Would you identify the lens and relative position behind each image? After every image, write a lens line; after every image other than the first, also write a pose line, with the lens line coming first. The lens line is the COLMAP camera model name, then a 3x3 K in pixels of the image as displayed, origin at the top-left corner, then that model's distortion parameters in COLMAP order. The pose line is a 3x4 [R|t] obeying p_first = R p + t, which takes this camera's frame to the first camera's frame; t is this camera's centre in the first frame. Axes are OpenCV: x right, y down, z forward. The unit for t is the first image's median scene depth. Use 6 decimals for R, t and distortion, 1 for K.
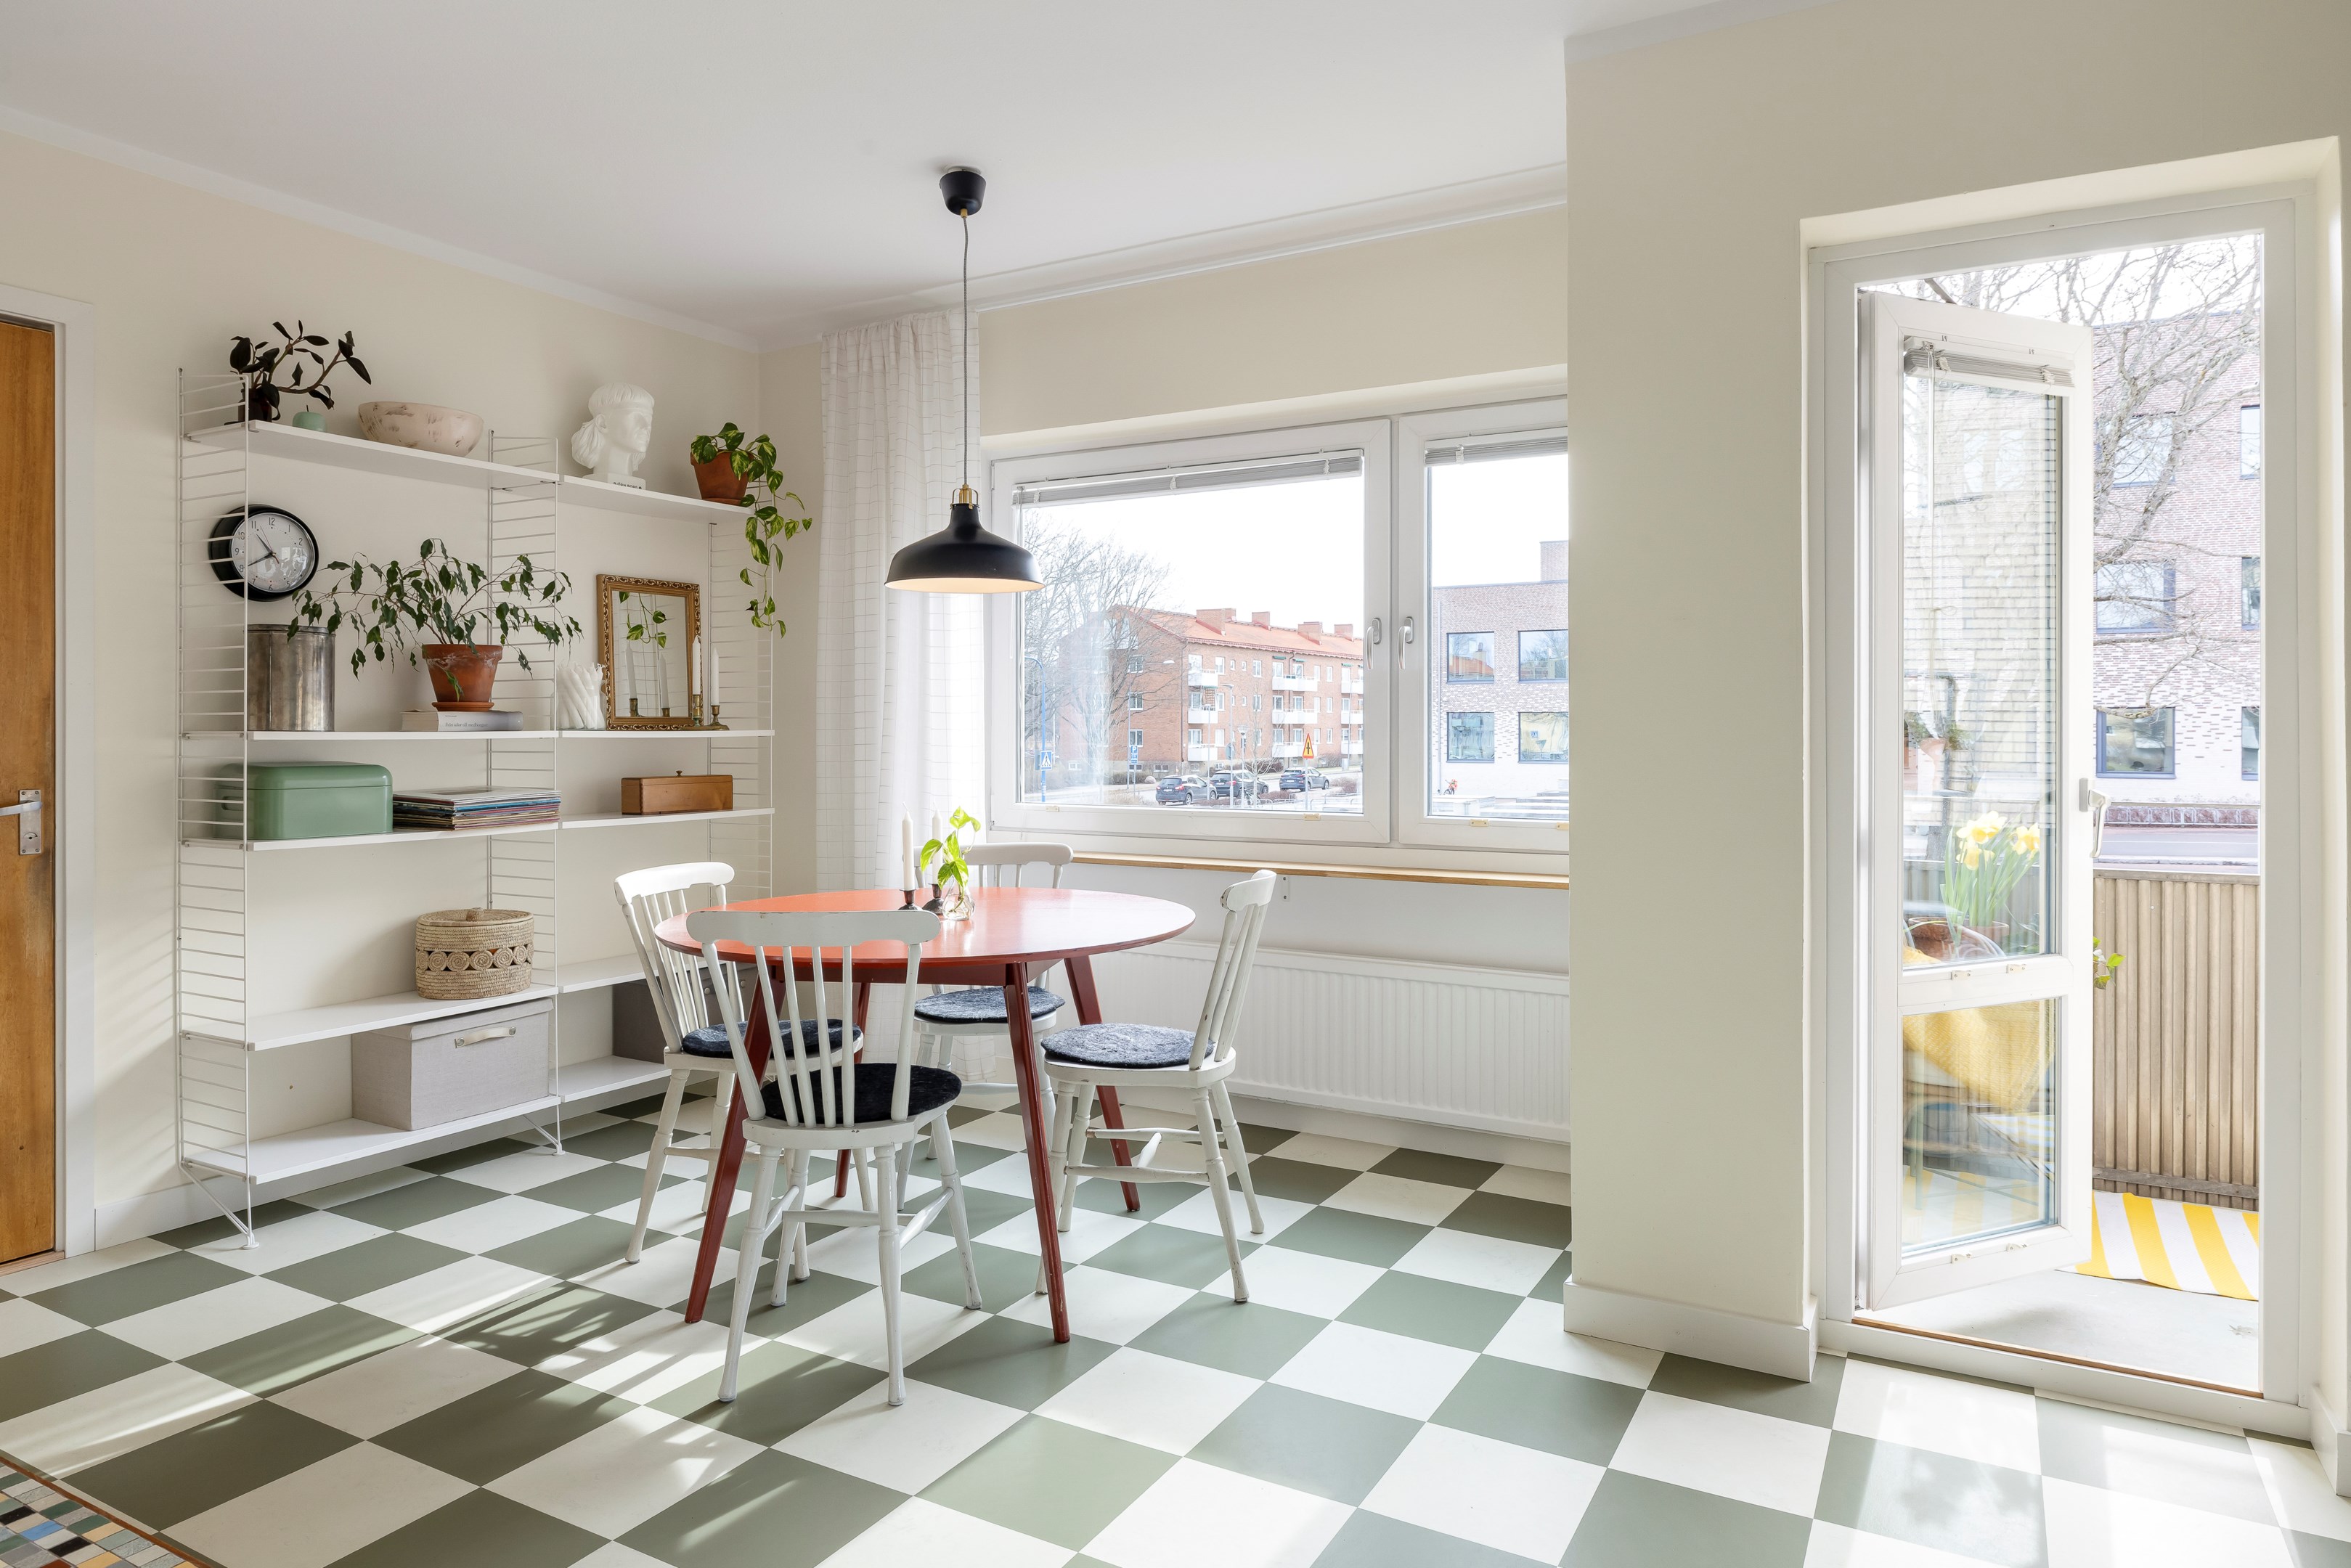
lens RADIAL K [[1411.8, 0, 1197.5], [0, 1411.8, 736.5], [0, 0, 1]] dist [-0.006903, 0.002515]
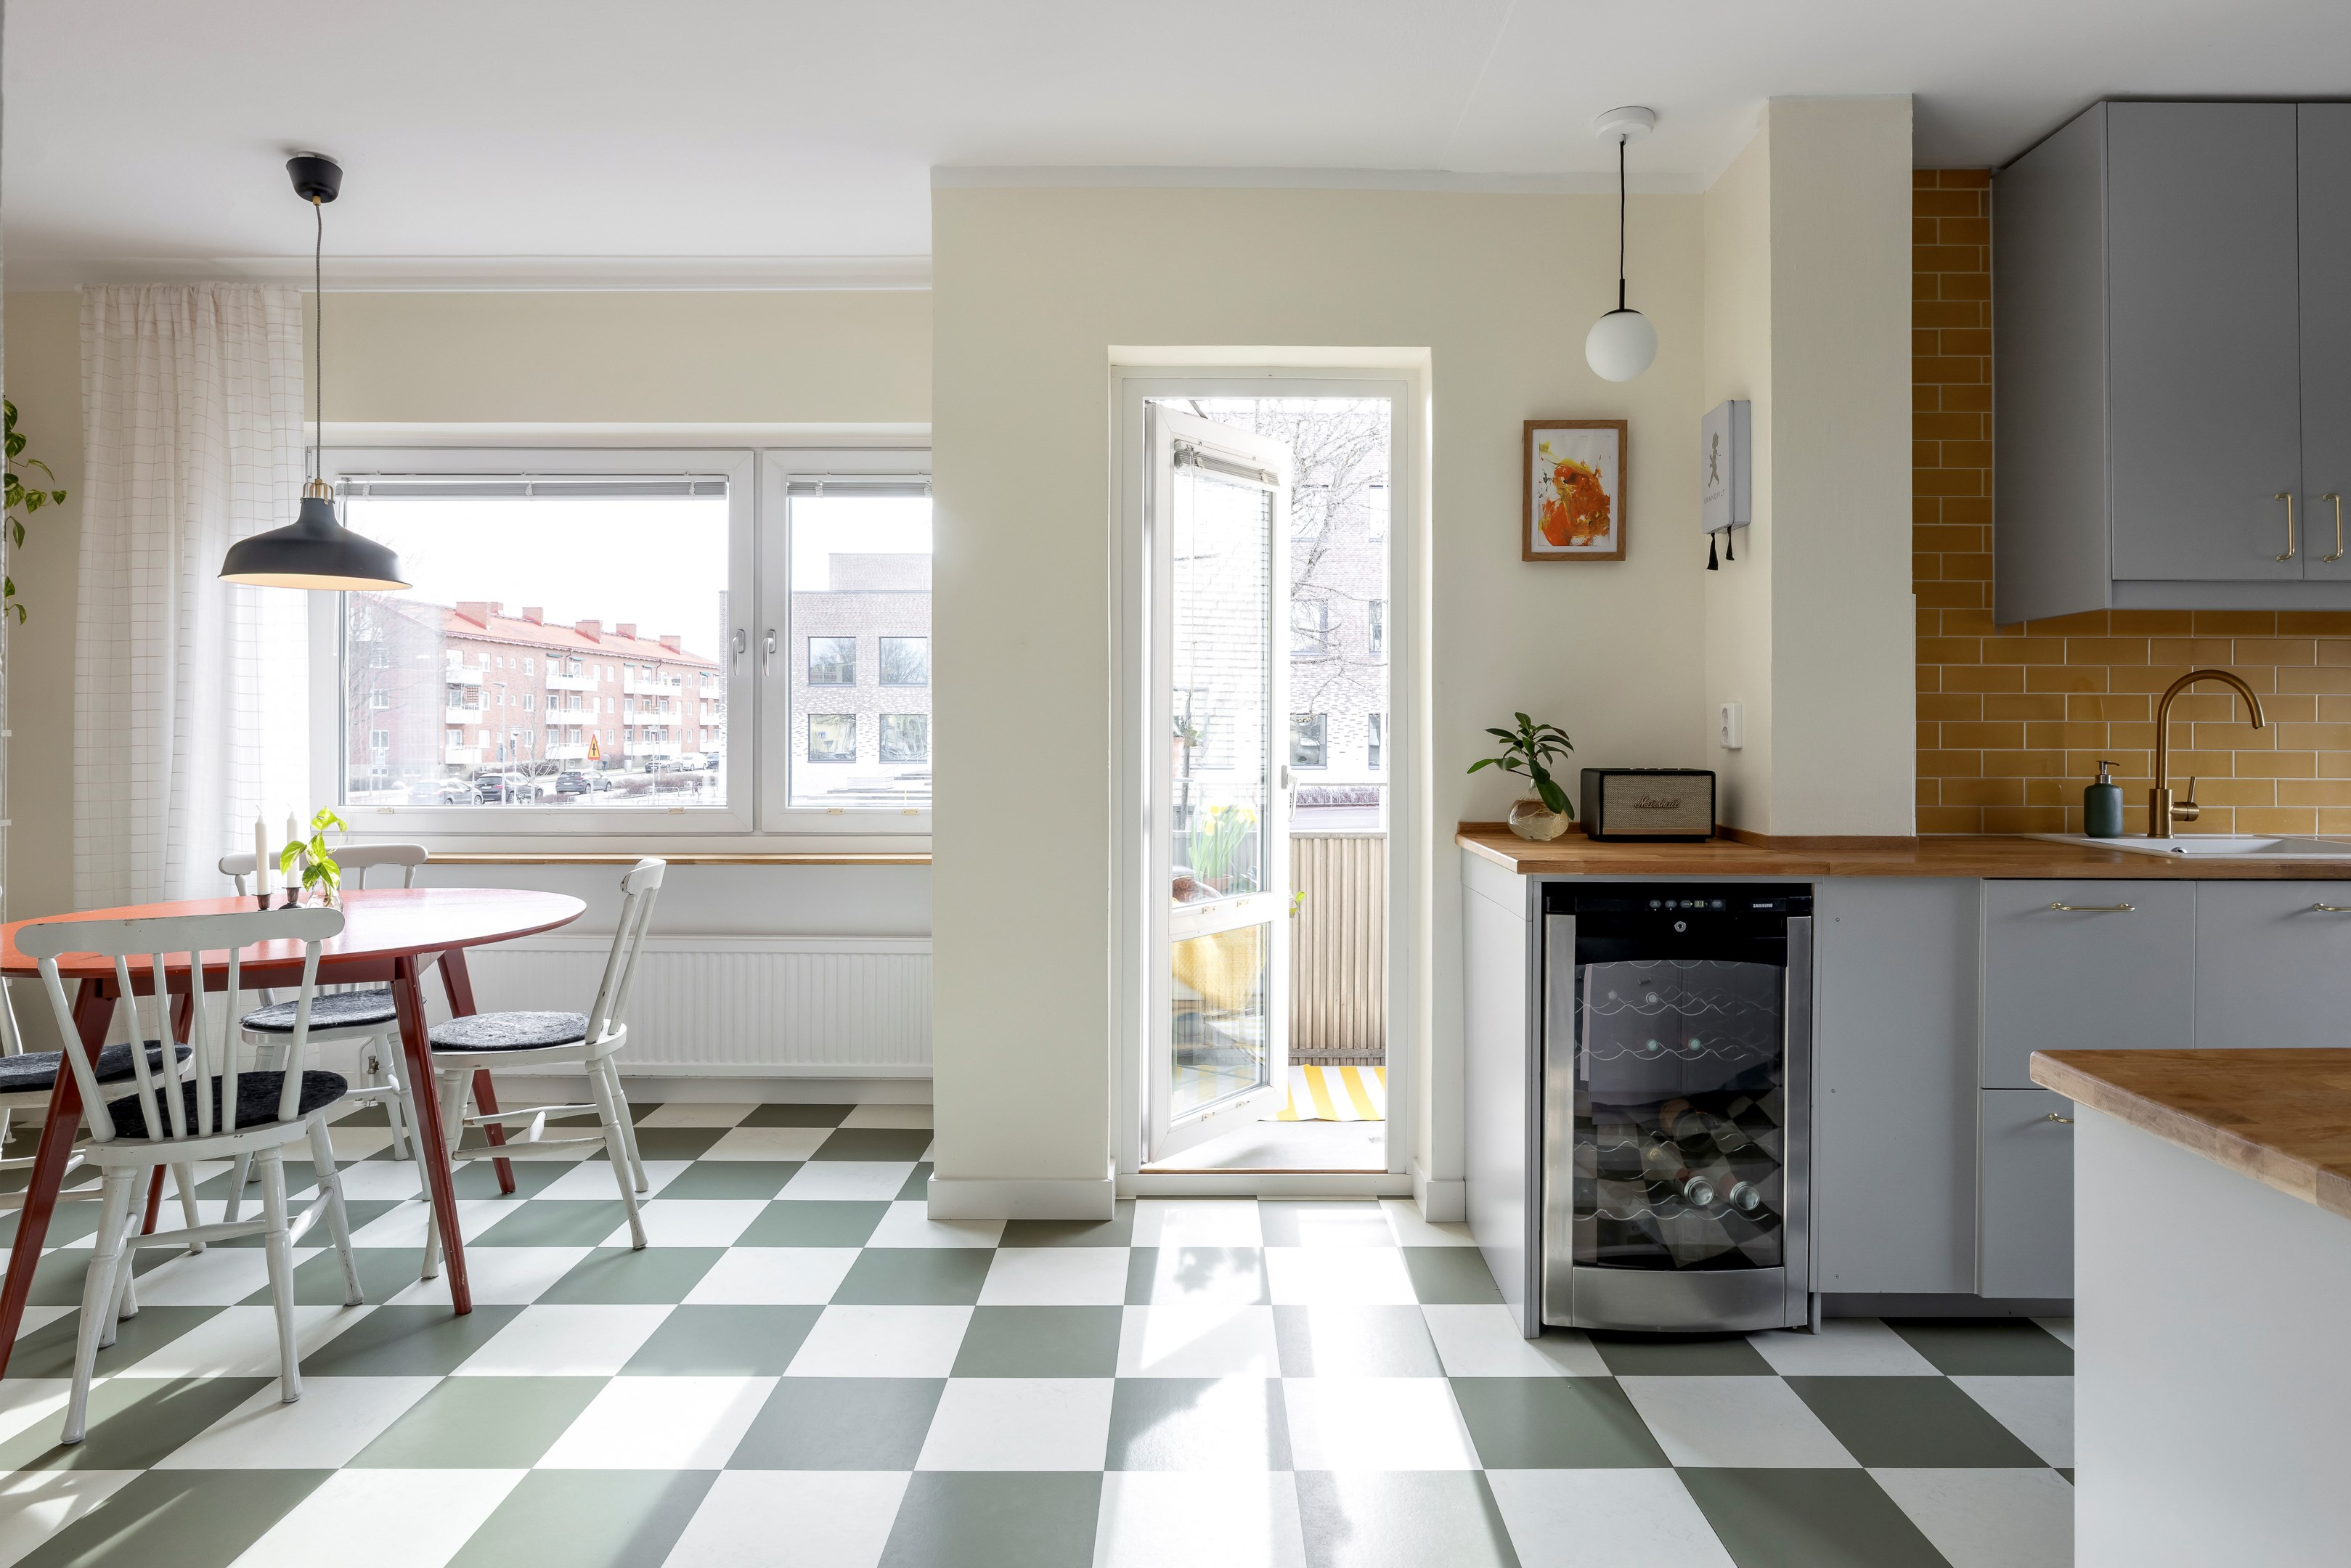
lens RADIAL K [[1337.5, 0, 1180.2], [0, 1337.5, 777.6], [0, 0, 1]] dist [-0.000481, 0.000761]
pose [[0.877982, -0.016018, 0.478426, -0.084683], [0.001570, 0.999531, 0.030583, 0.000889], [-0.478692, -0.026100, 0.877595, -0.102832]]
